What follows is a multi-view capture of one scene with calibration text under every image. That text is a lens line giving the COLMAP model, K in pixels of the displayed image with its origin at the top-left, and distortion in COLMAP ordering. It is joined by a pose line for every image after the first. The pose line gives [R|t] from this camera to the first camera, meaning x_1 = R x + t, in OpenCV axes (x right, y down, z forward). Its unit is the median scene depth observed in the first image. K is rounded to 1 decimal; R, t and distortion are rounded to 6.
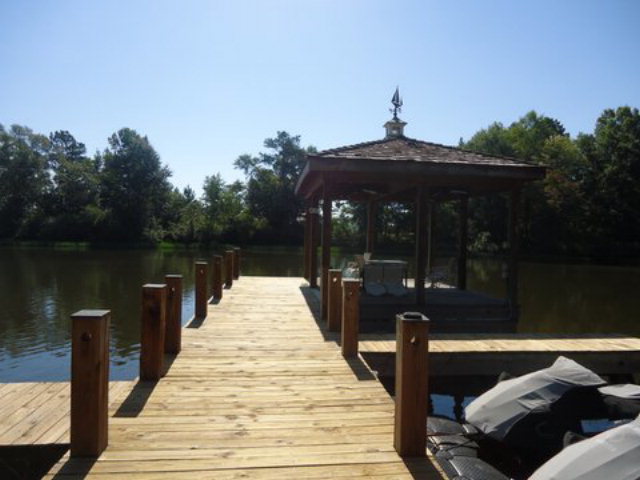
lens RADIAL K [[462.9, 0, 320.0], [0, 462.9, 240.0], [0, 0, 1]] dist [-0.010950, 0.003888]
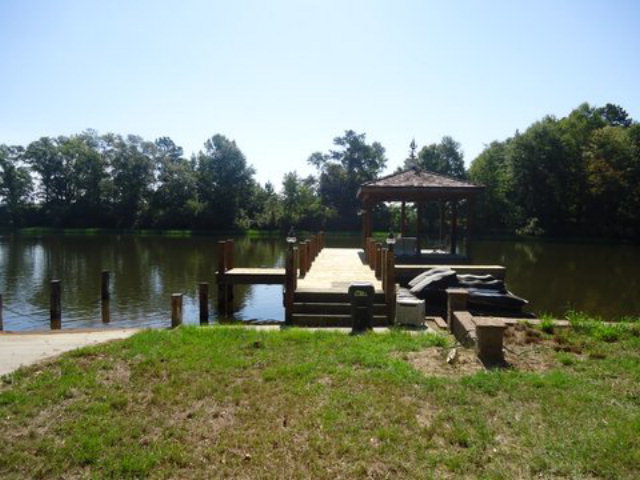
lens RADIAL K [[462.9, 0, 320.0], [0, 462.9, 240.0], [0, 0, 1]] dist [-0.010950, 0.003888]
pose [[0.989007, -0.006157, -0.147740, 0.013661], [0.010259, 0.999582, 0.027020, 0.000706], [0.147512, -0.028239, 0.988657, -0.145351]]
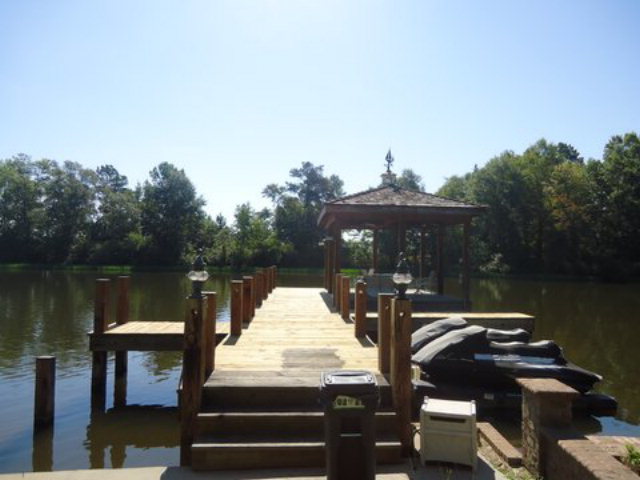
lens RADIAL K [[462.9, 0, 320.0], [0, 462.9, 240.0], [0, 0, 1]] dist [-0.010950, 0.003888]
pose [[0.998543, -0.010279, -0.052974, 0.005368], [0.007548, 0.998644, -0.051508, 0.002713], [0.053431, 0.051033, 0.997267, -0.071660]]
